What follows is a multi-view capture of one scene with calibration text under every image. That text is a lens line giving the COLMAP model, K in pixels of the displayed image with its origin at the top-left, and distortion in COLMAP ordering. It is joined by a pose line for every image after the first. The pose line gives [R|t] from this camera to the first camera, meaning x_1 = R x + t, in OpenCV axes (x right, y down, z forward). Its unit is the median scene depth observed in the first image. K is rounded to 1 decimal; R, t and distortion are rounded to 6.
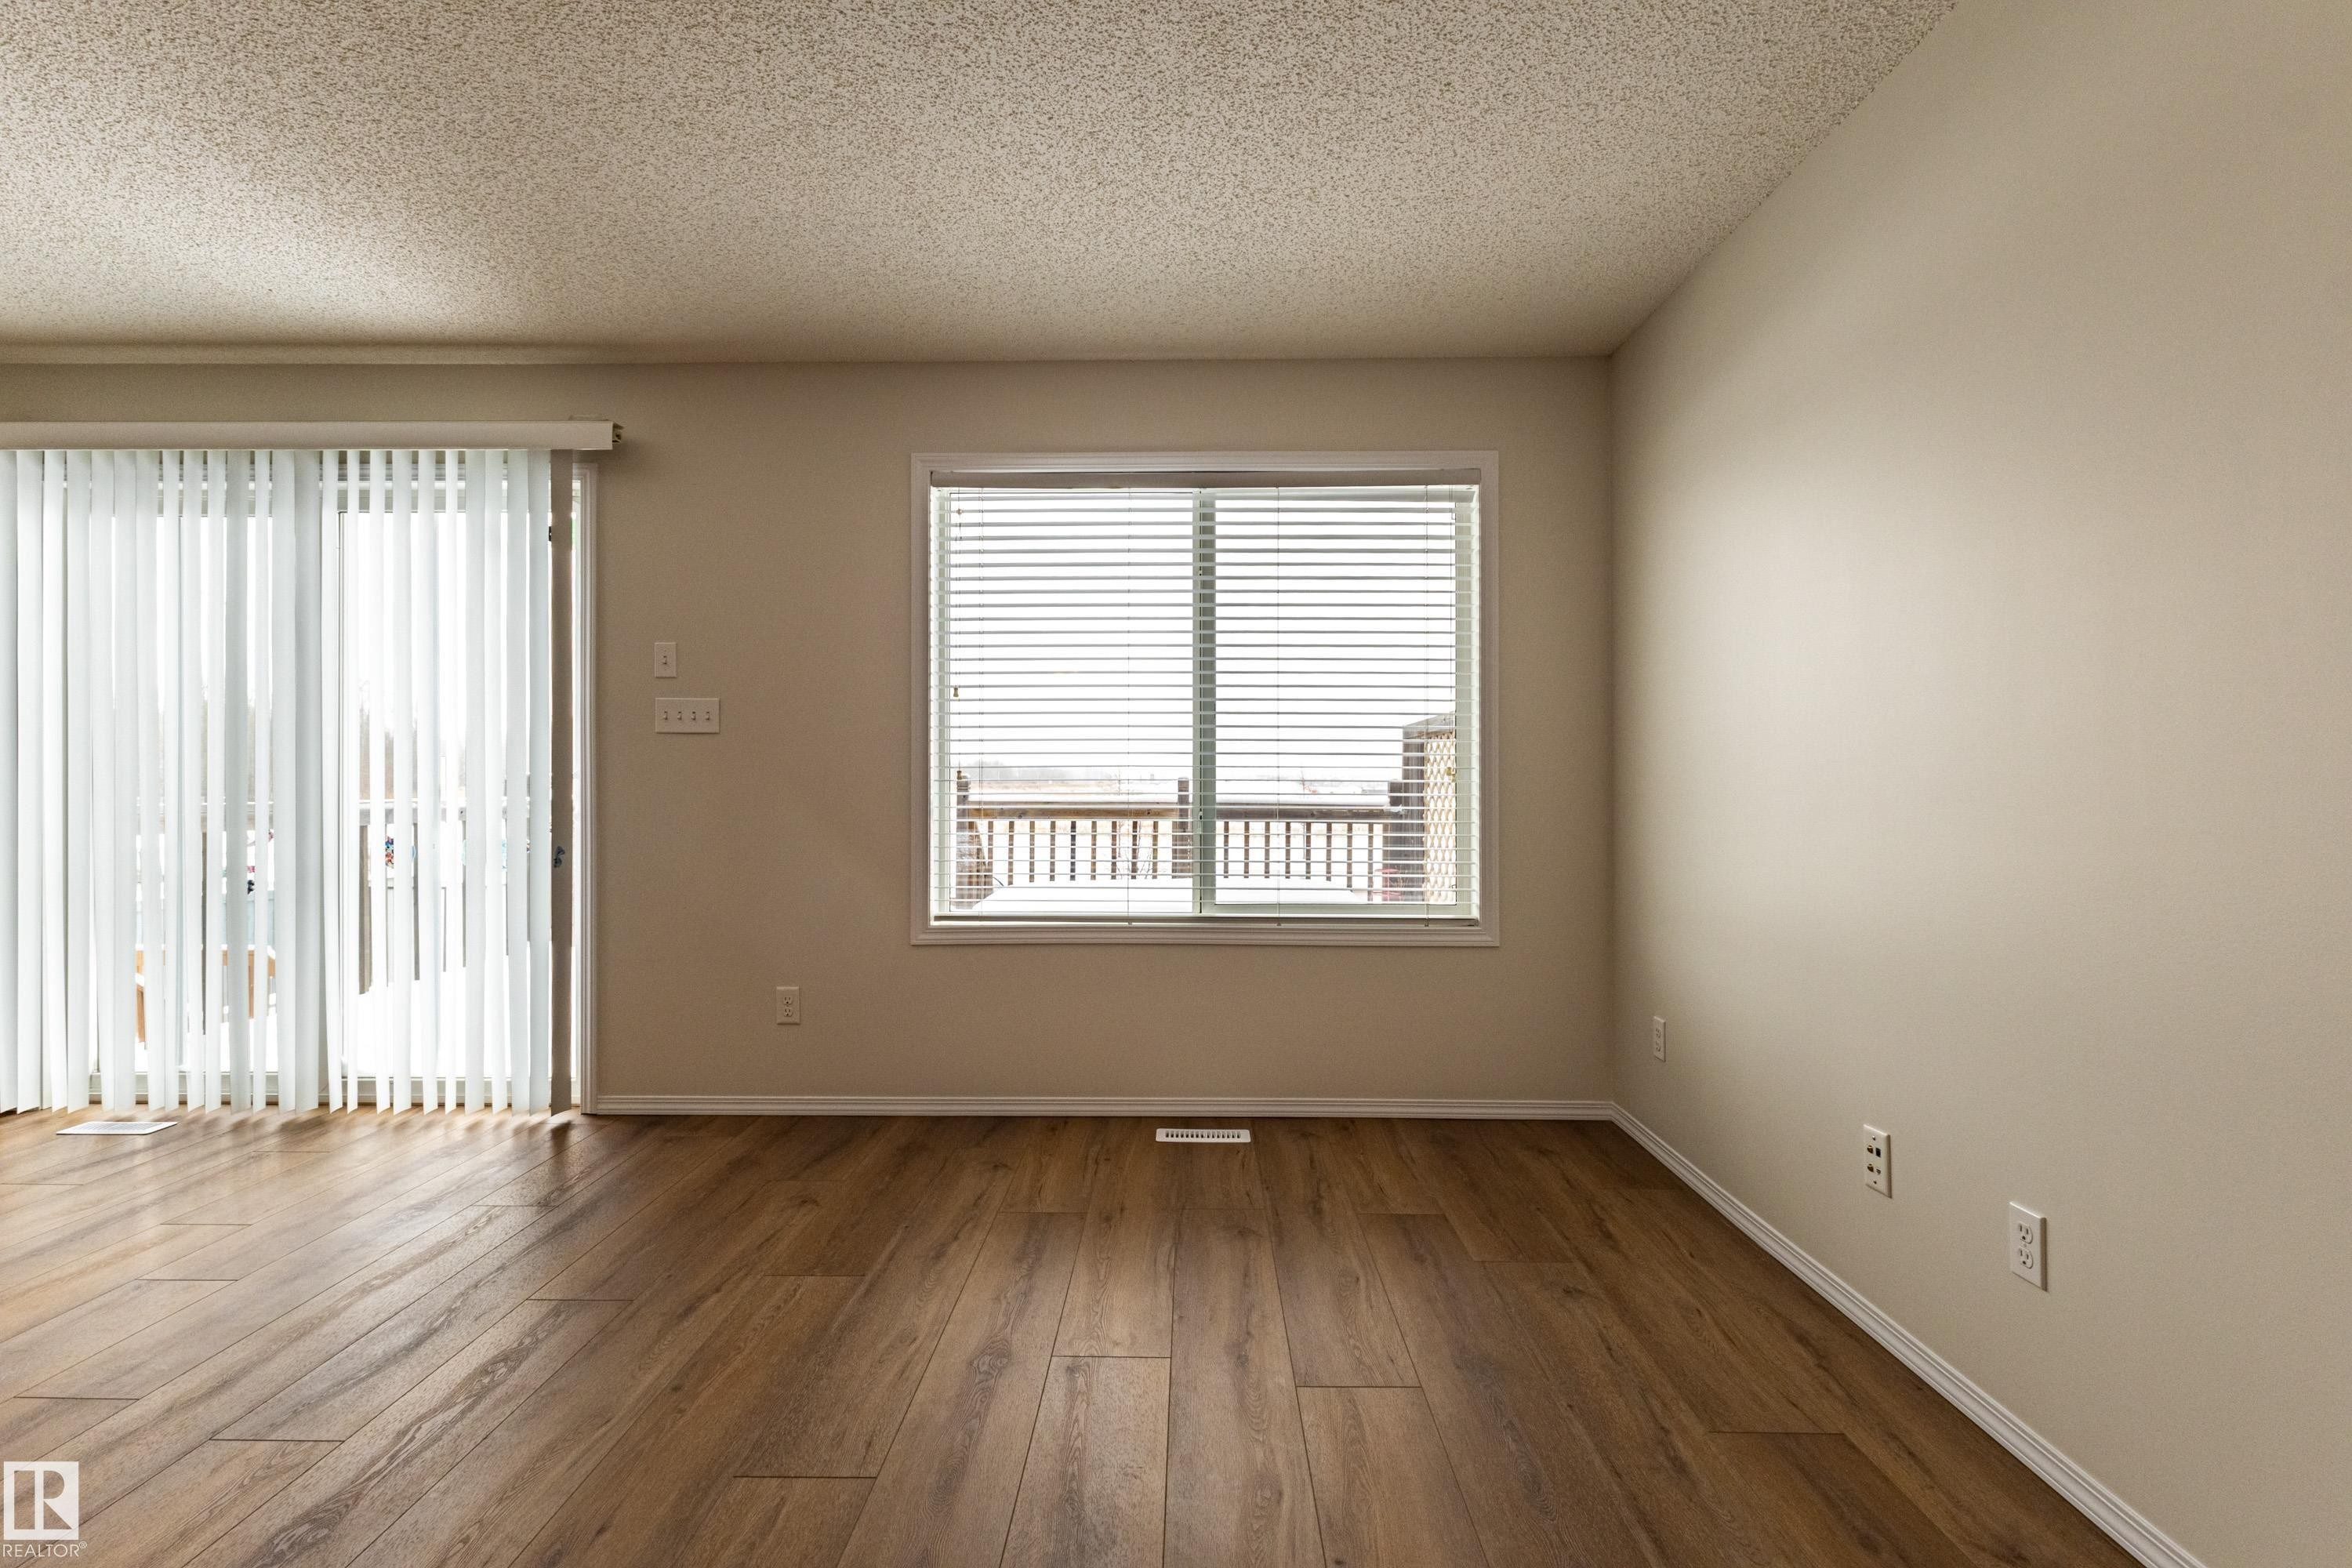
lens RADIAL K [[1086.7, 0, 1184.2], [0, 1086.7, 782.4], [0, 0, 1]] dist [0.000349, 0.001530]
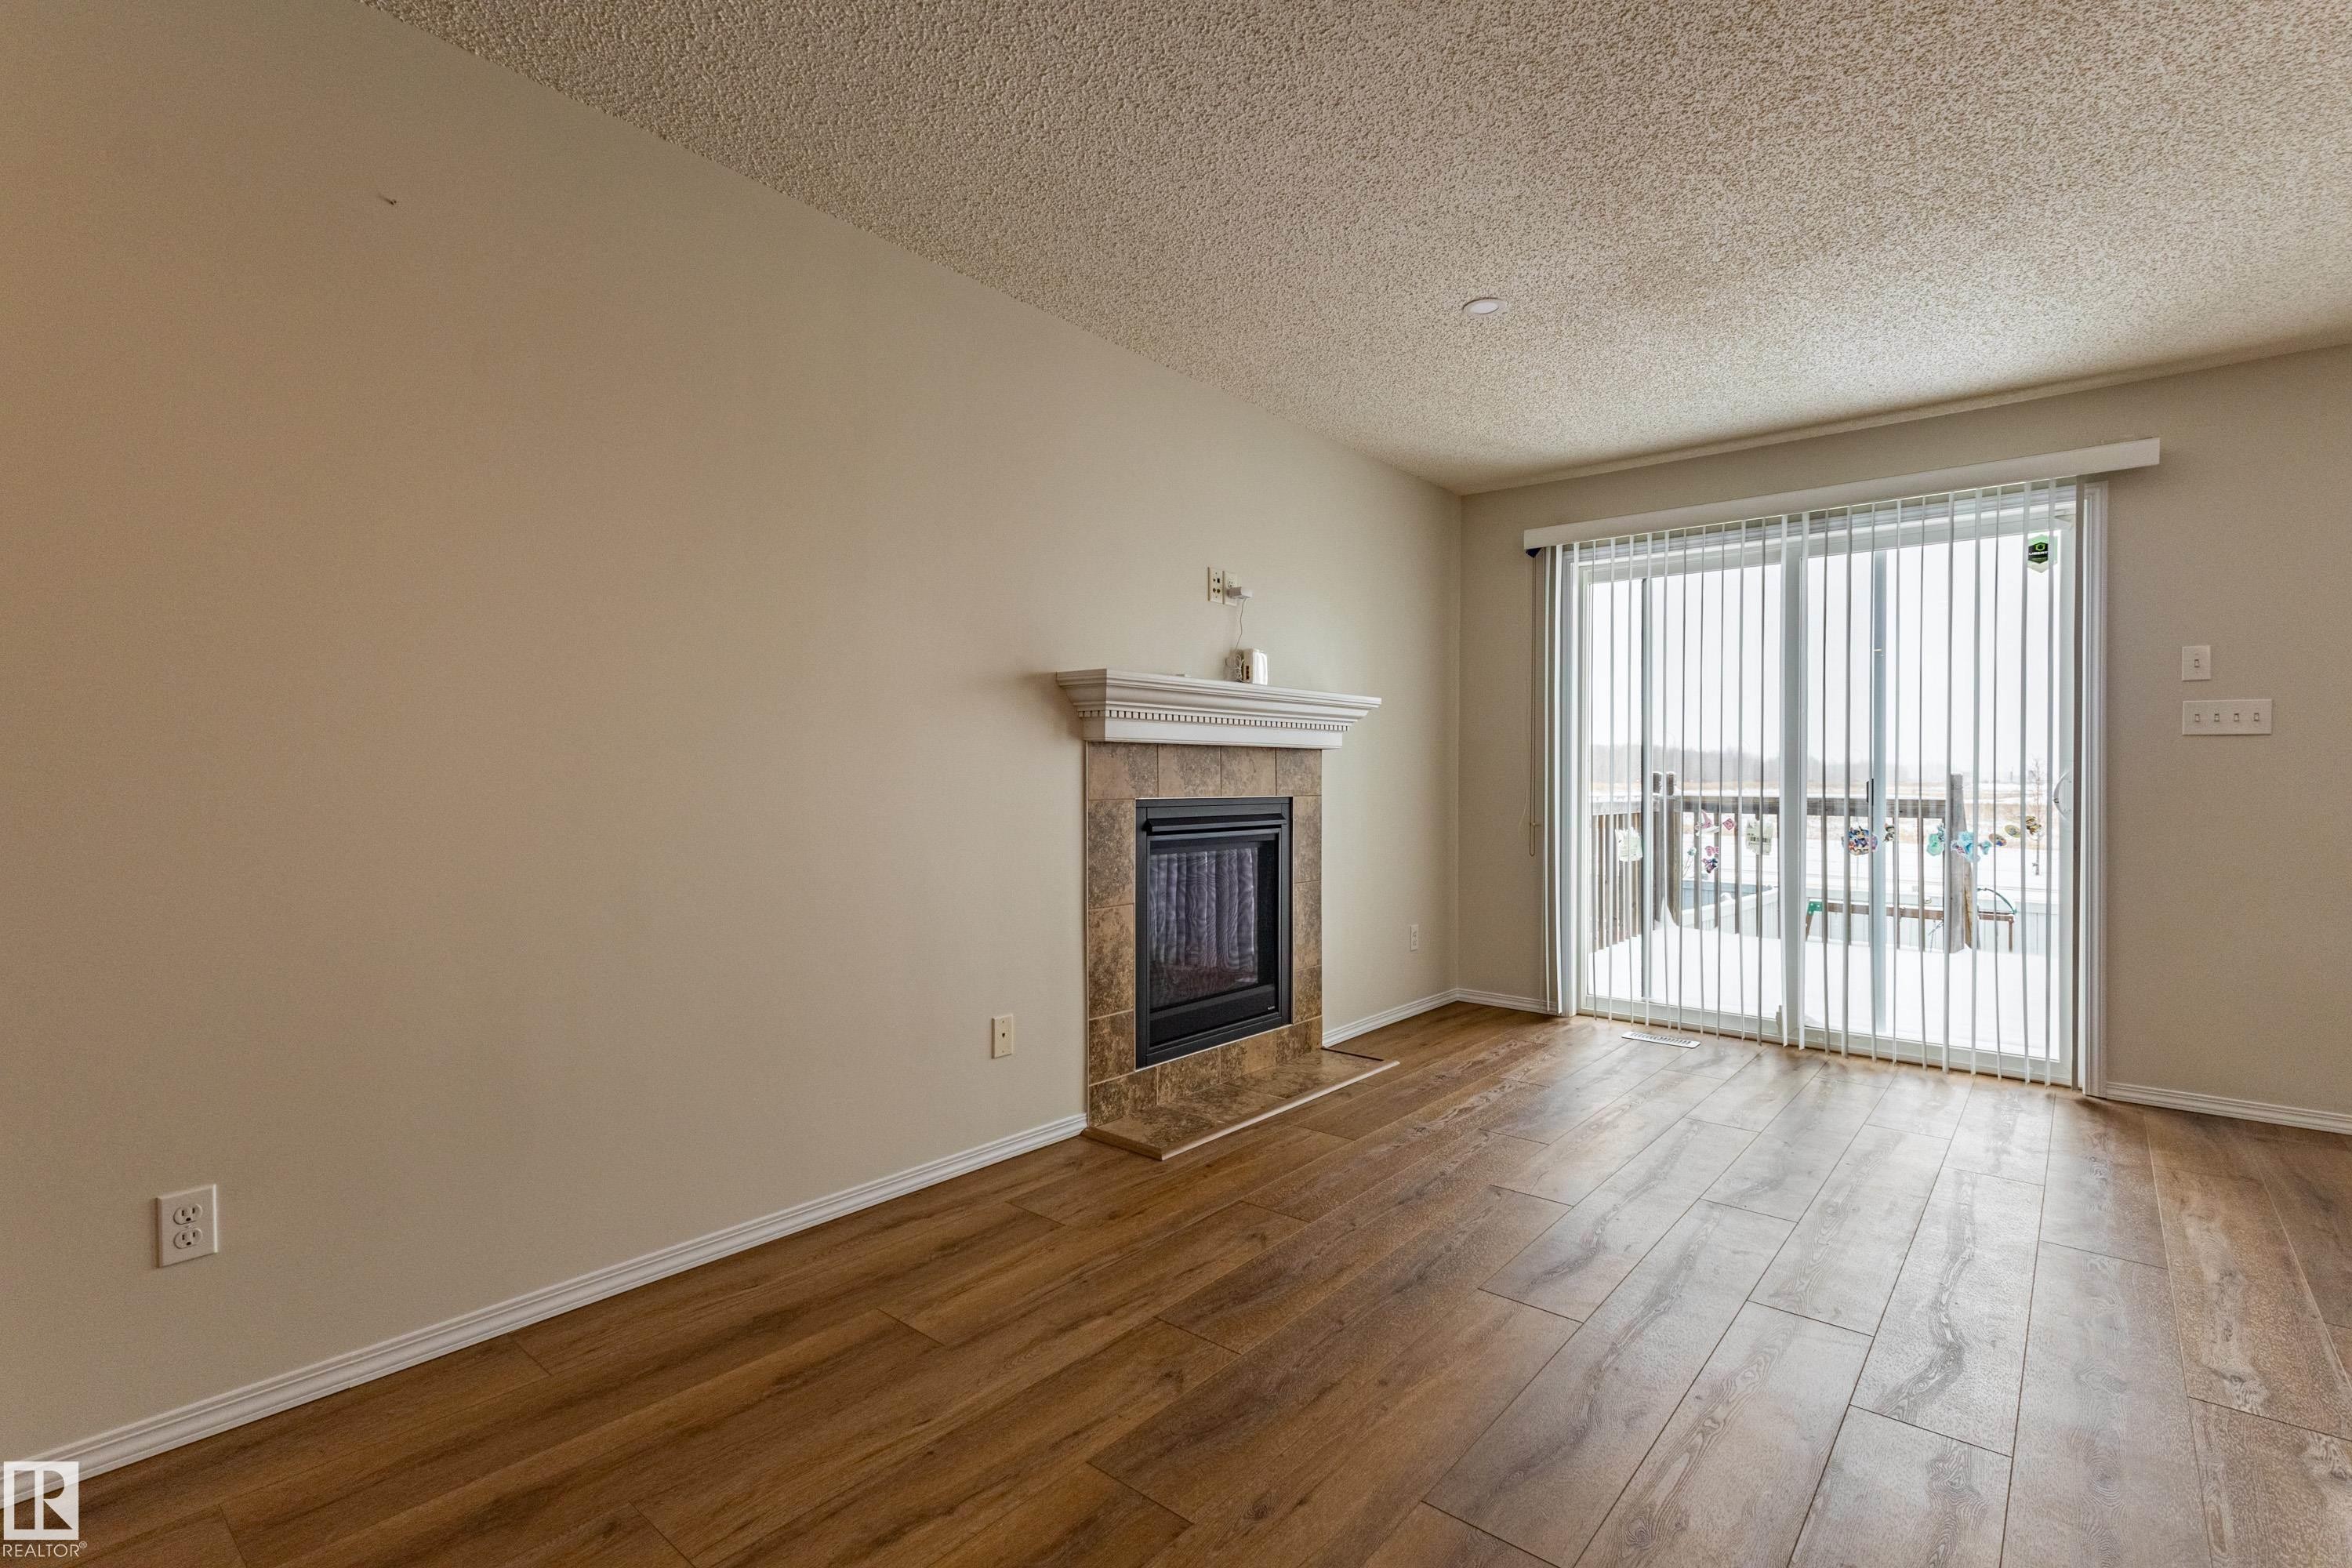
lens RADIAL K [[1086.7, 0, 1159.0], [0, 1086.7, 773.5], [0, 0, 1]] dist [0.000349, 0.001530]
pose [[0.766177, 0.004376, -0.642615, -0.566739], [-0.005556, 0.999985, 0.000185, -0.004731], [0.642606, 0.003428, 0.766189, -0.401254]]
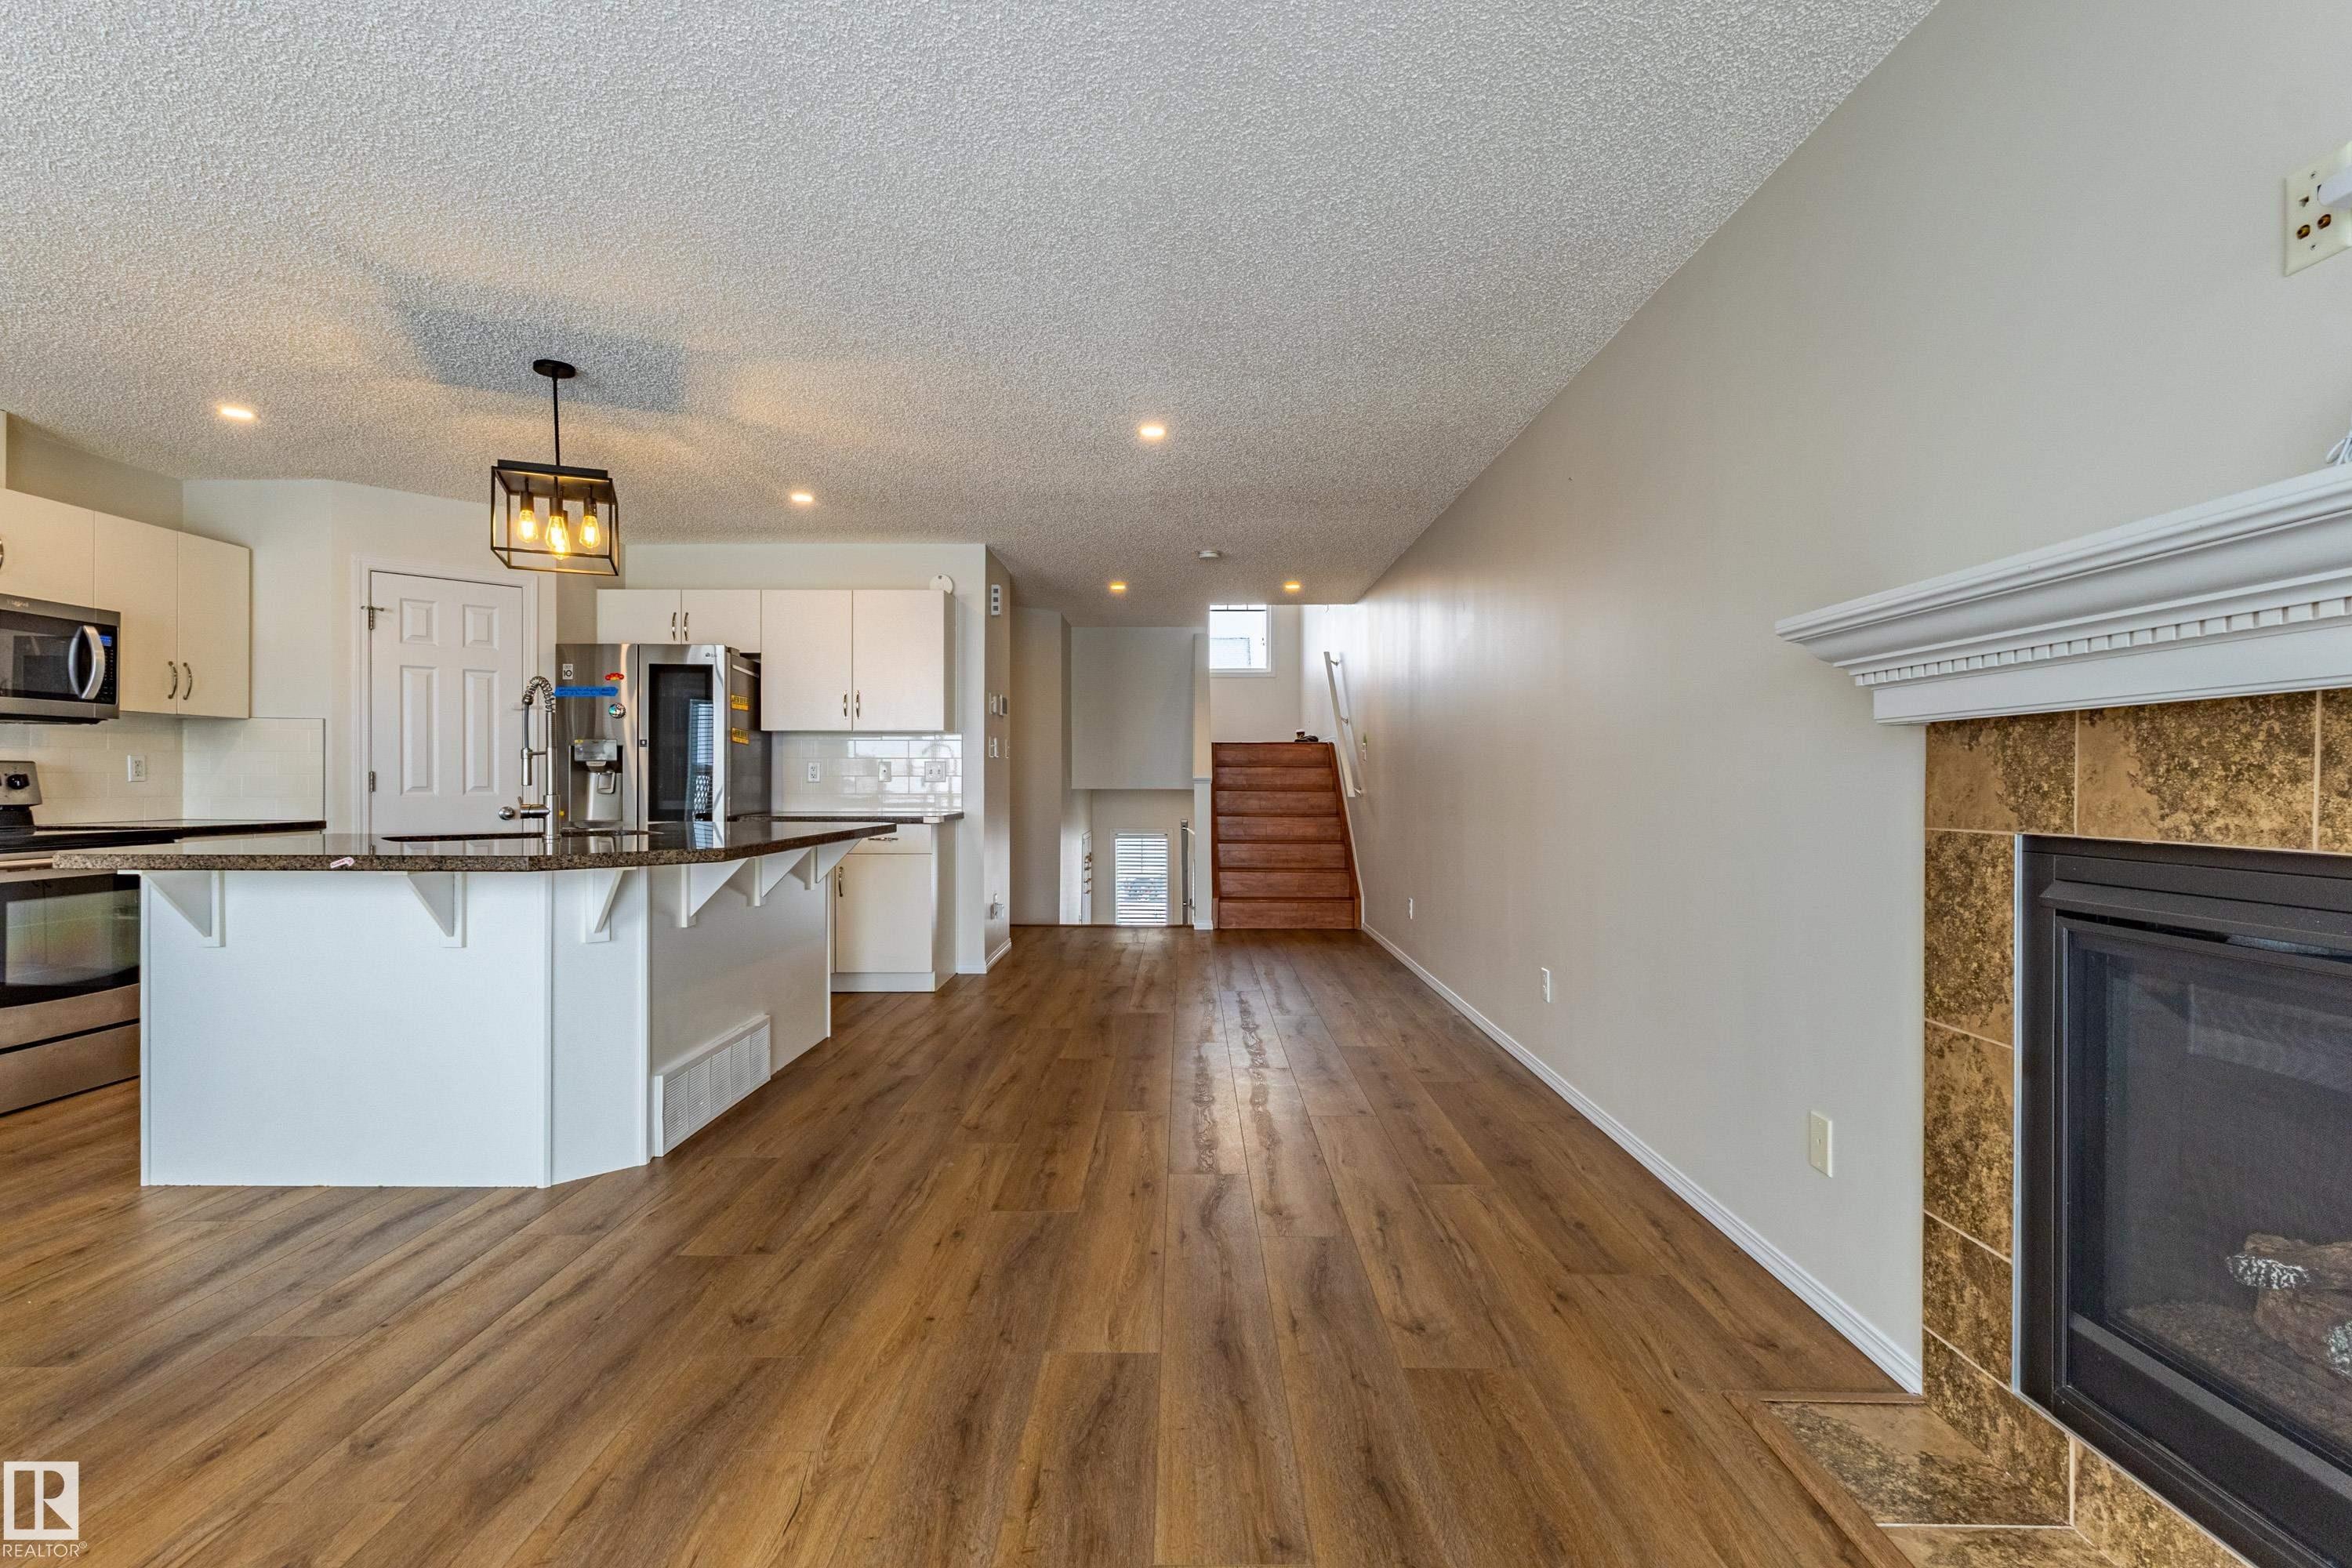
lens RADIAL K [[1086.7, 0, 1183.4], [0, 1086.7, 783.9], [0, 0, 1]] dist [0.000349, 0.001530]
pose [[-0.999832, -0.001918, -0.018223, -0.845425], [-0.001978, 0.999993, 0.003298, -0.003633], [0.018217, 0.003334, -0.999828, 0.837198]]
